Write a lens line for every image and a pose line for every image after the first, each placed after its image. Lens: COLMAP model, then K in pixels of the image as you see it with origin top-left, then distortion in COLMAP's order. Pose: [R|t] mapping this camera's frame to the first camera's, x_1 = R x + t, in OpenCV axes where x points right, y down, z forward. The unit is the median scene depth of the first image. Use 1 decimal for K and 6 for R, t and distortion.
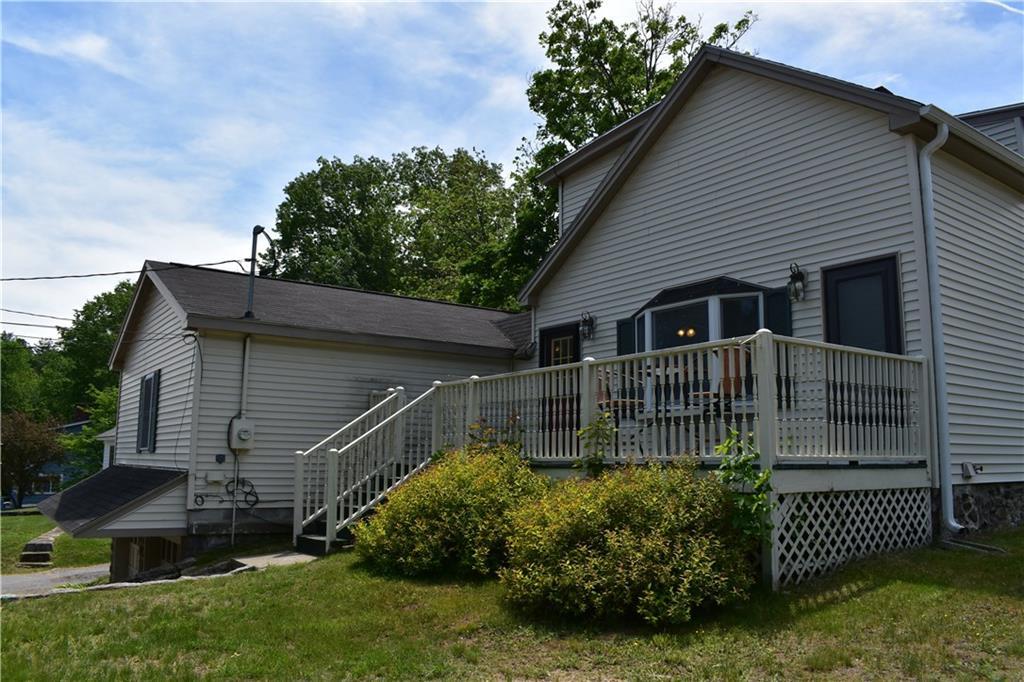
lens RADIAL K [[792.0, 0, 528.8], [0, 792.0, 350.7], [0, 0, 1]] dist [-0.099761, -0.000251]
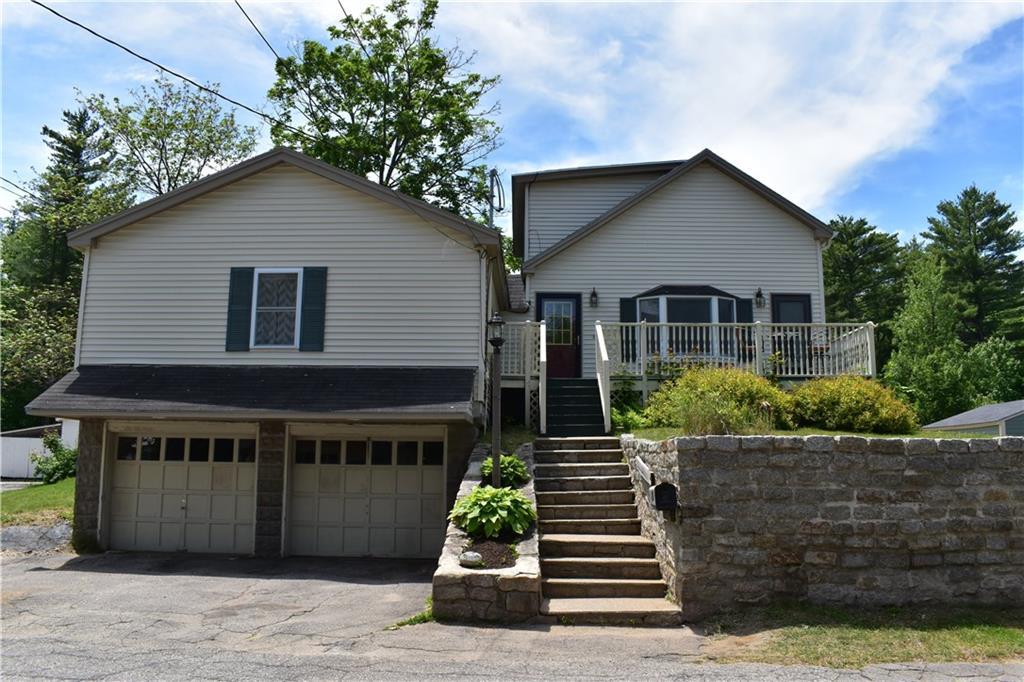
lens RADIAL K [[792.0, 0, 528.8], [0, 792.0, 350.7], [0, 0, 1]] dist [-0.099761, -0.000251]
pose [[0.592635, 0.112894, 0.797521, -1.406578], [-0.110926, 0.992134, -0.058014, 0.200660], [-0.797797, -0.054085, 0.600496, 0.261727]]
